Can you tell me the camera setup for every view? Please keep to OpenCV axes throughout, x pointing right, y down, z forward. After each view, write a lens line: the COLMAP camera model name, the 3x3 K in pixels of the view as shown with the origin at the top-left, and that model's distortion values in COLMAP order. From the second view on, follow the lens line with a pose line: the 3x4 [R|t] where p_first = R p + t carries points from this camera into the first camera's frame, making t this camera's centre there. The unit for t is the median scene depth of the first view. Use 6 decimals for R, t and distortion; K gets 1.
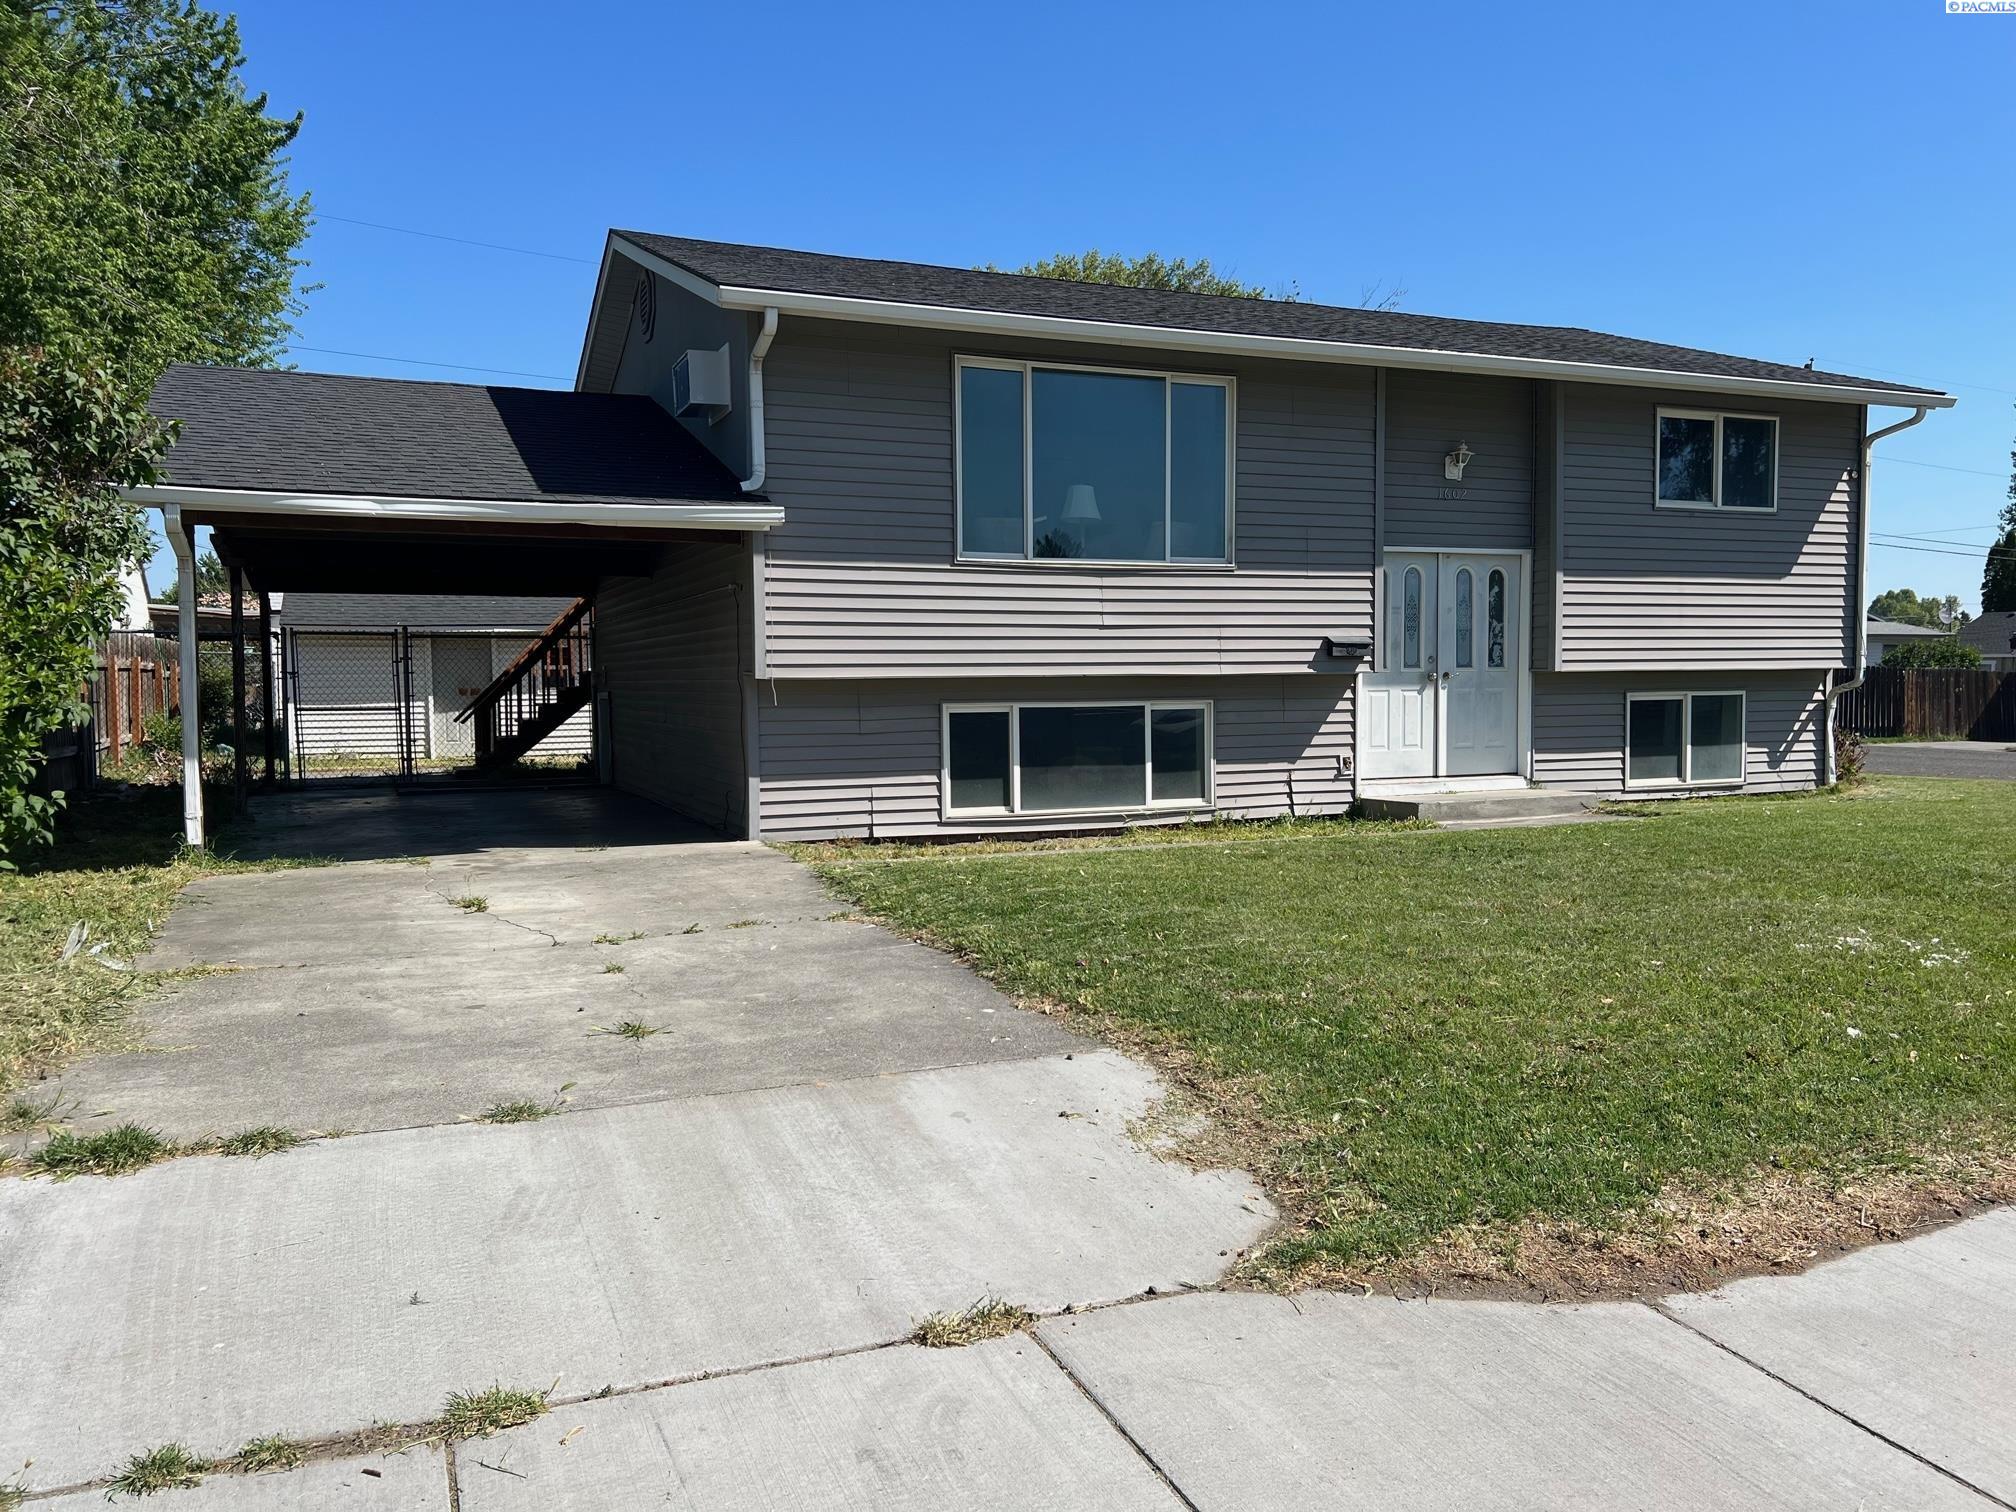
lens RADIAL K [[1519.0, 0, 999.1], [0, 1519.0, 759.9], [0, 0, 1]] dist [0.108500, -0.189426]
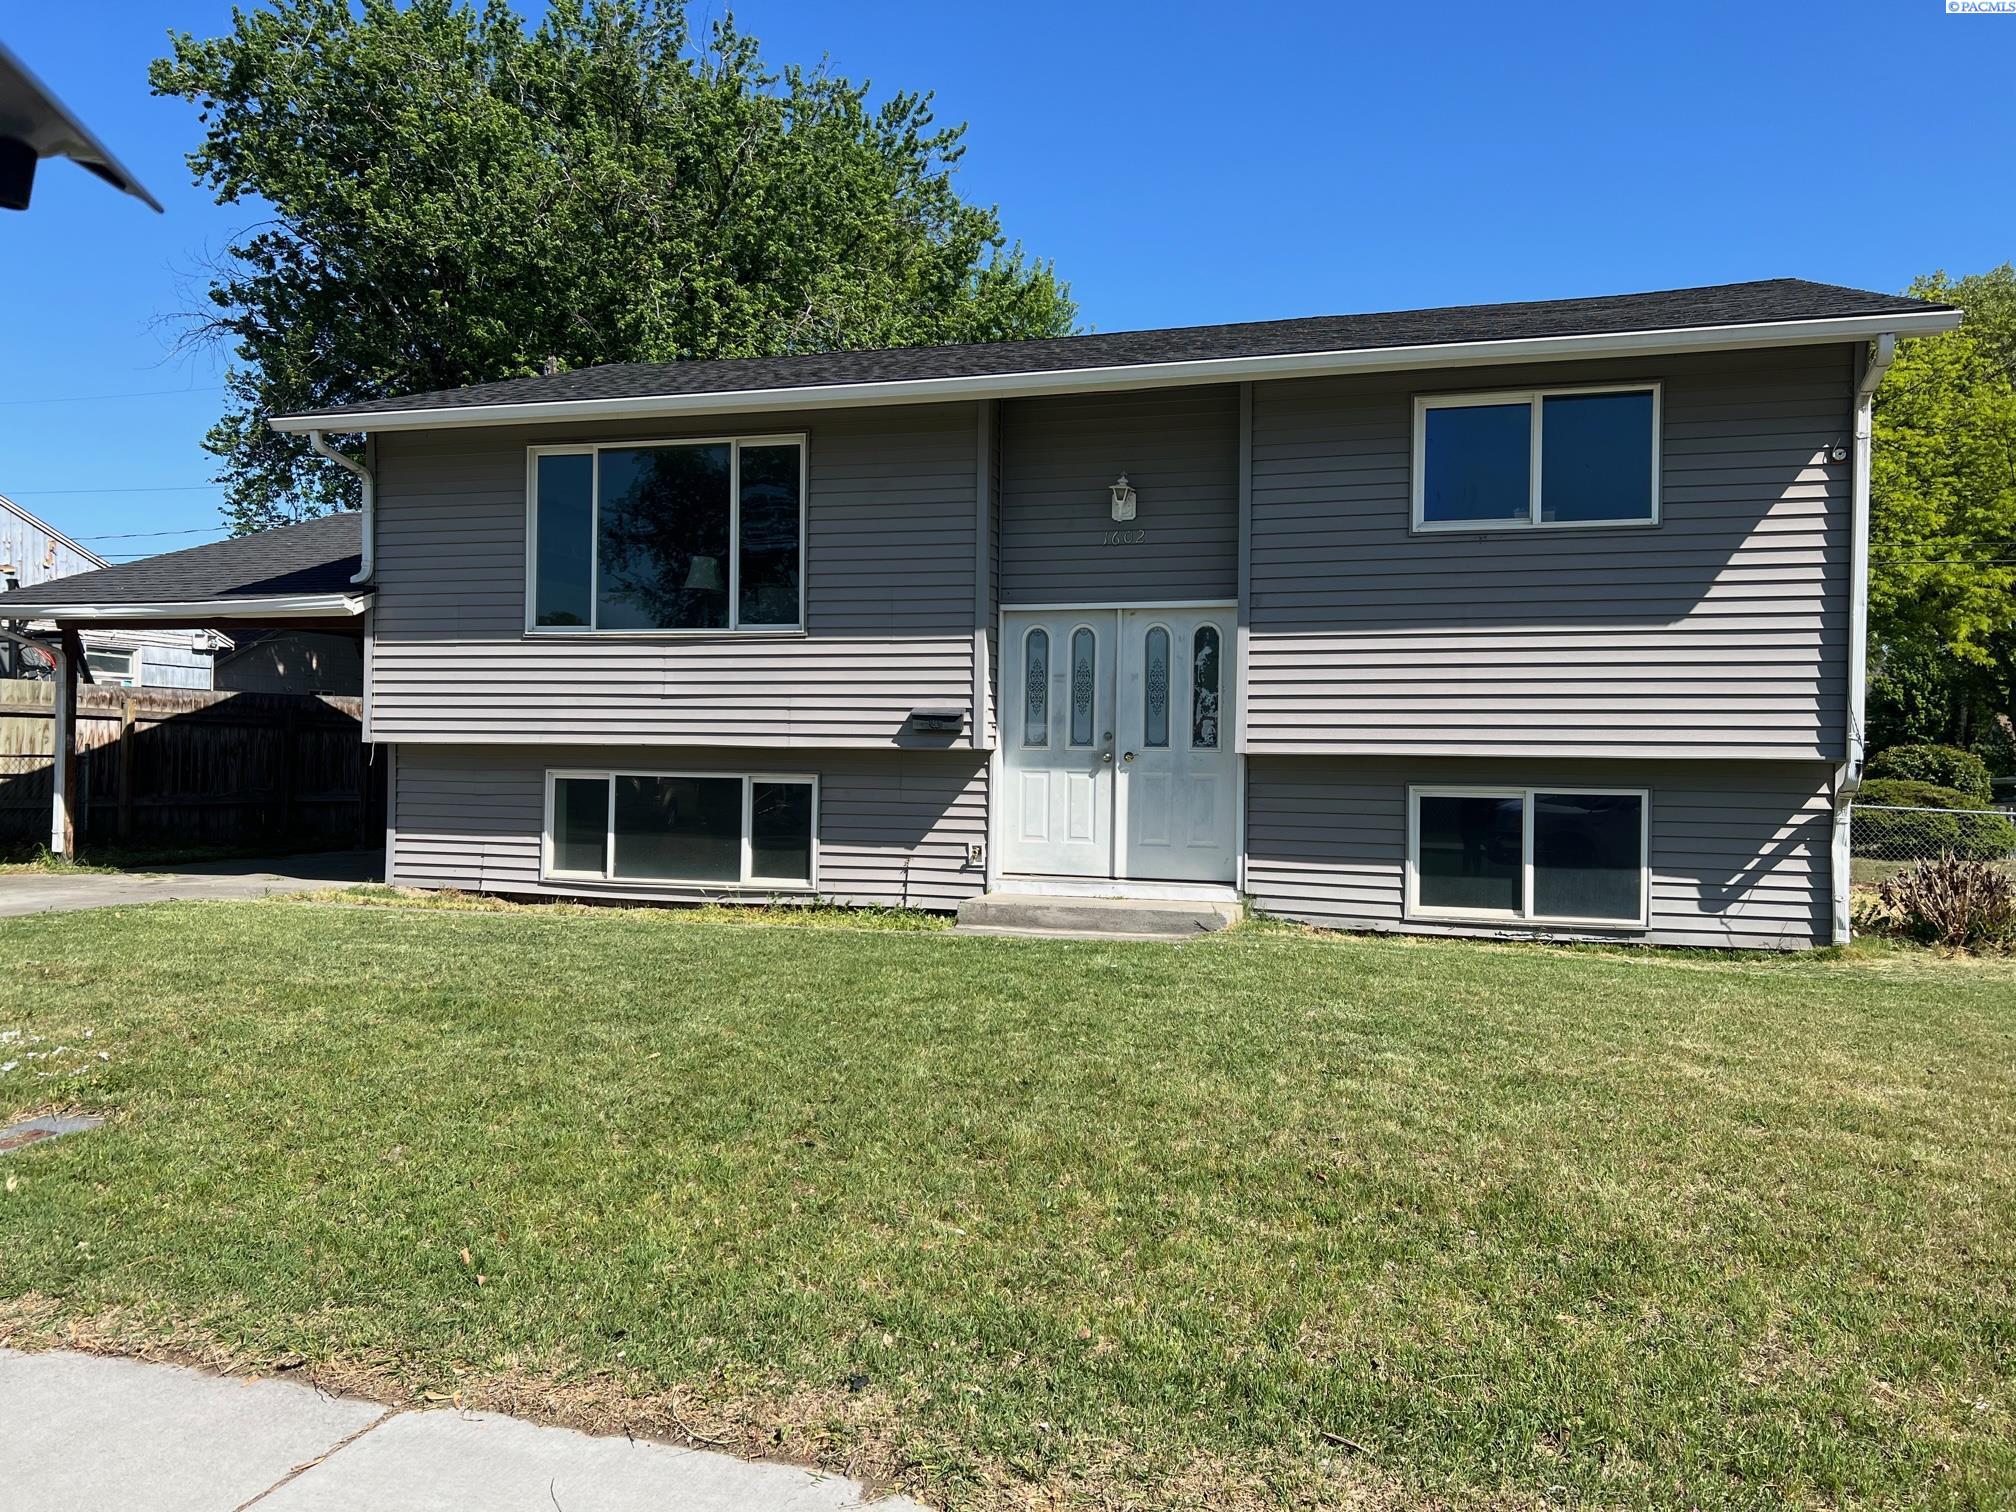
lens RADIAL K [[1524.1, 0, 1008.0], [0, 1524.1, 756.0], [0, 0, 1]] dist [0.164289, -0.328558]
pose [[0.762442, 0.019848, -0.646752, 0.803835], [-0.054178, 0.997978, -0.033243, -0.025054], [0.644785, 0.060386, 0.761975, 0.344257]]
